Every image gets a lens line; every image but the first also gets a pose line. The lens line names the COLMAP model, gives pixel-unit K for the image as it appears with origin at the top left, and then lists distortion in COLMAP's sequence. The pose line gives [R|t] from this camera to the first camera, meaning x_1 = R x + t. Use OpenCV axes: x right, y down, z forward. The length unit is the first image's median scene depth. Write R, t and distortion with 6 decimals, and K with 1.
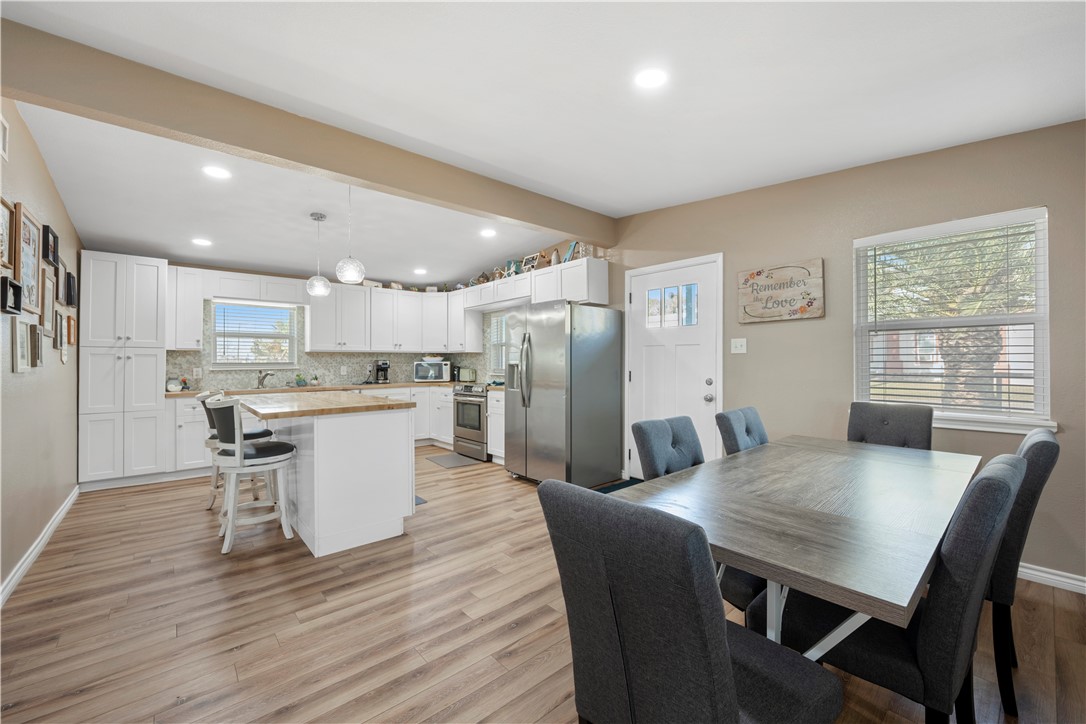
lens RADIAL K [[422.3, 0, 532.8], [0, 422.3, 355.1], [0, 0, 1]] dist [-0.004919, 0.000899]
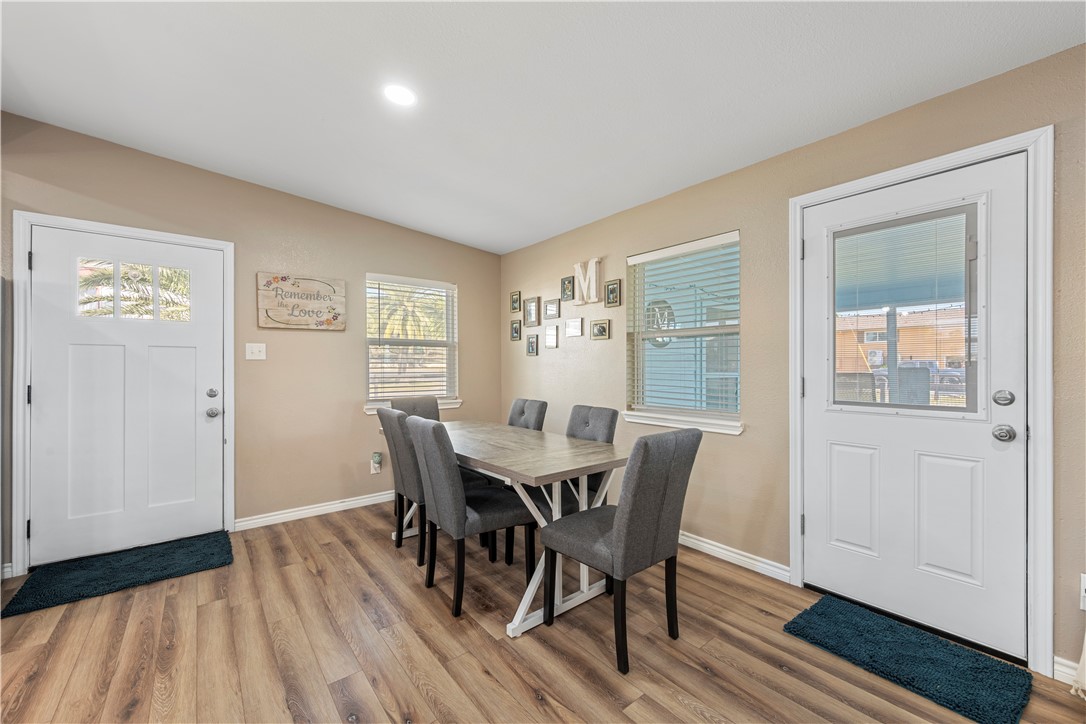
lens RADIAL K [[422.3, 0, 545.2], [0, 422.3, 362.3], [0, 0, 1]] dist [-0.004919, 0.000899]
pose [[0.021731, 0.006295, 0.999744, -0.451342], [-0.011128, 0.999920, -0.006055, 0.000328], [-0.999702, -0.010994, 0.021800, 0.378361]]
